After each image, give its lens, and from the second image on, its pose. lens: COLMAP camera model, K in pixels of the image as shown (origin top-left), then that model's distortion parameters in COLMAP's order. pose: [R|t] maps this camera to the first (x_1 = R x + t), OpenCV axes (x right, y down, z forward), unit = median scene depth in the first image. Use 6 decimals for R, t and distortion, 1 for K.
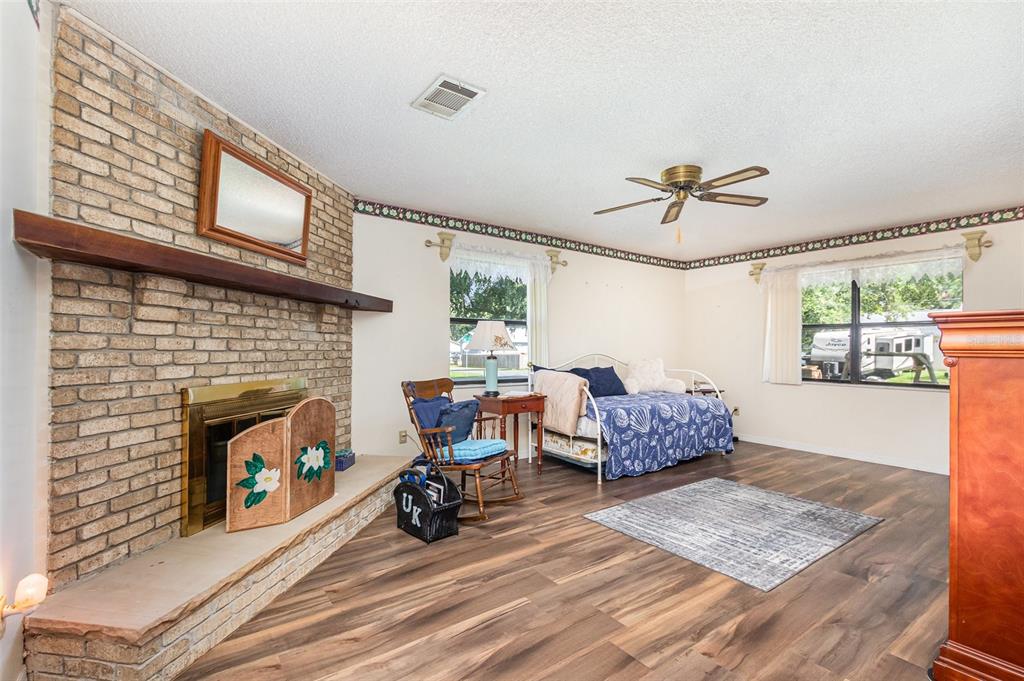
lens RADIAL K [[467.1, 0, 512.0], [0, 467.1, 340.5], [0, 0, 1]] dist [0.001702, -0.000444]
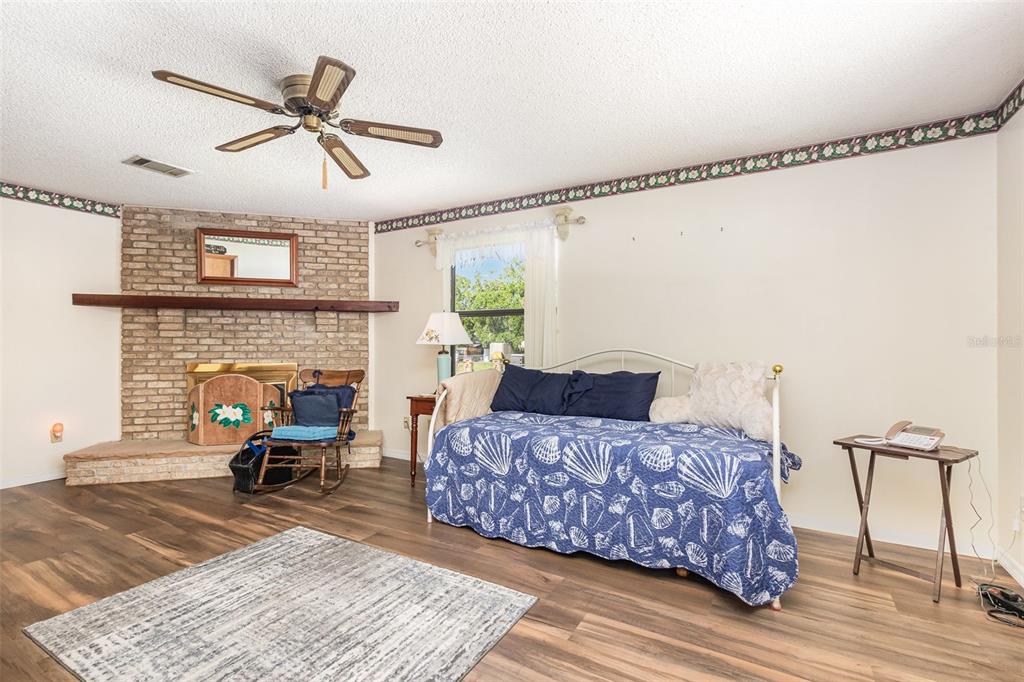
lens RADIAL K [[467.1, 0, 512.0], [0, 467.1, 341.0], [0, 0, 1]] dist [0.001702, -0.000444]
pose [[0.406202, -0.012381, -0.913699, 1.524377], [0.016719, 0.999842, -0.006116, 0.038146], [0.913630, -0.012792, 0.406345, 1.338700]]
